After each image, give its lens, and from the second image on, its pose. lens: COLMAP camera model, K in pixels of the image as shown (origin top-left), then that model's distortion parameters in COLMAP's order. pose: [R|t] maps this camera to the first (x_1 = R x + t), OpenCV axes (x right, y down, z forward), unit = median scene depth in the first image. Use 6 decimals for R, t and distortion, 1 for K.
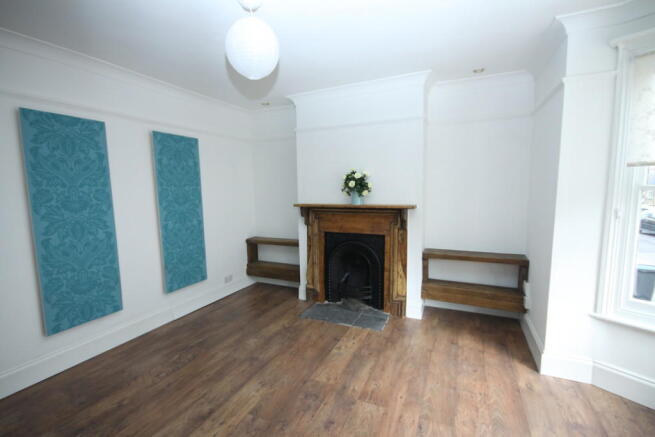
lens RADIAL K [[301.3, 0, 329.7], [0, 301.3, 221.2], [0, 0, 1]] dist [0.001318, -0.000253]
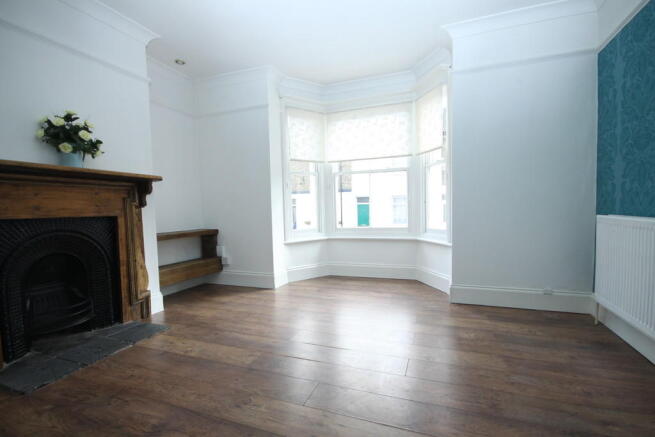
lens RADIAL K [[301.3, 0, 329.7], [0, 301.3, 221.2], [0, 0, 1]] dist [0.001318, -0.000253]
pose [[-0.062173, -0.026786, 0.997706, -0.600464], [0.134585, 0.990285, 0.034973, 0.105280], [-0.988950, 0.136450, -0.057964, 0.547907]]
